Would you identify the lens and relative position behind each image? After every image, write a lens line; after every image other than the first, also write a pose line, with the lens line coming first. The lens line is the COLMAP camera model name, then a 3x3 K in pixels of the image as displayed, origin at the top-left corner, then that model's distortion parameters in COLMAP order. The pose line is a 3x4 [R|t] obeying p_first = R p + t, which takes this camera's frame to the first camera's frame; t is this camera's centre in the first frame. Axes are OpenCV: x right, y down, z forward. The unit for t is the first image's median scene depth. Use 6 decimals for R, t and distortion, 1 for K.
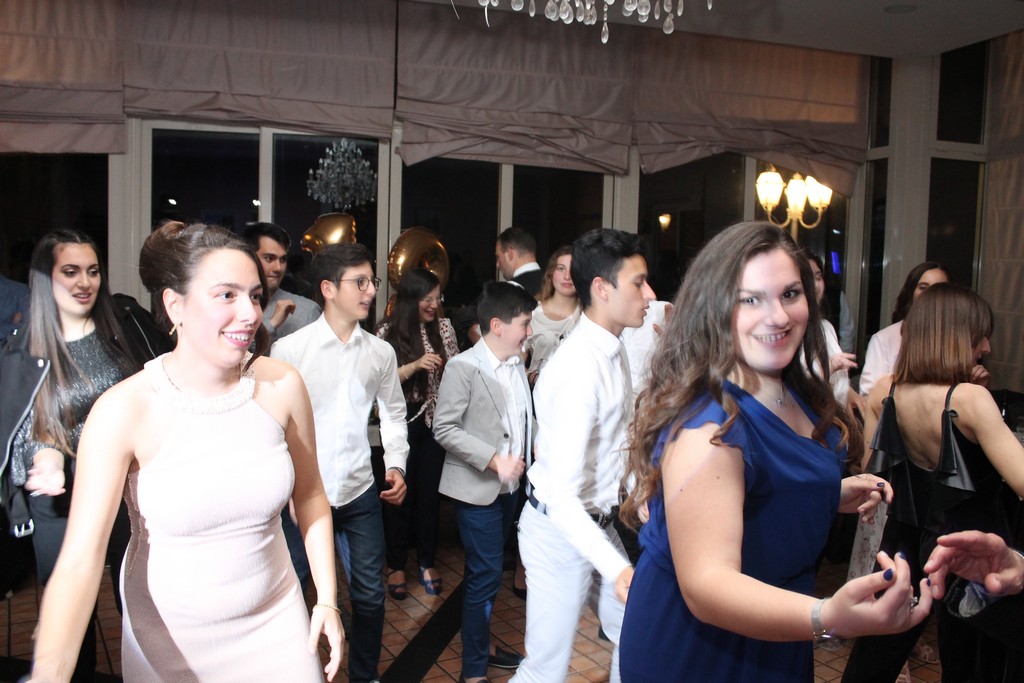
lens RADIAL K [[868.9, 0, 512.0], [0, 868.9, 341.5], [0, 0, 1]] dist [-0.168266, 0.158473]
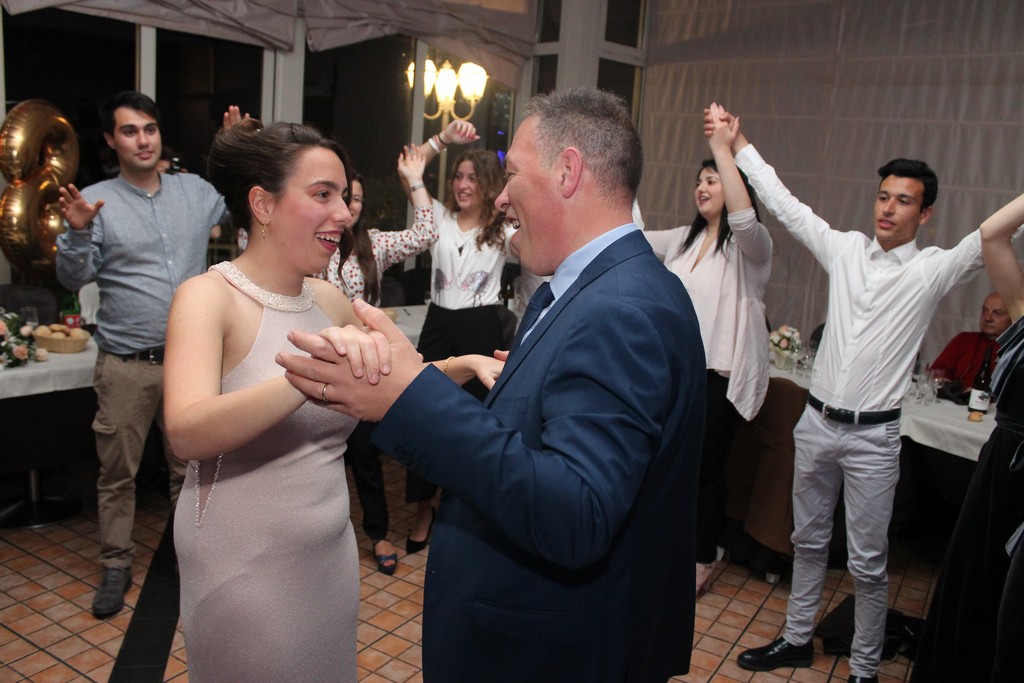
lens RADIAL K [[868.9, 0, 512.0], [0, 868.9, 341.5], [0, 0, 1]] dist [-0.168266, 0.158473]
pose [[0.887058, -0.054911, 0.458380, -0.077268], [-0.004519, 0.991821, 0.127559, -0.014427], [-0.461635, -0.115224, 0.879555, 0.121019]]
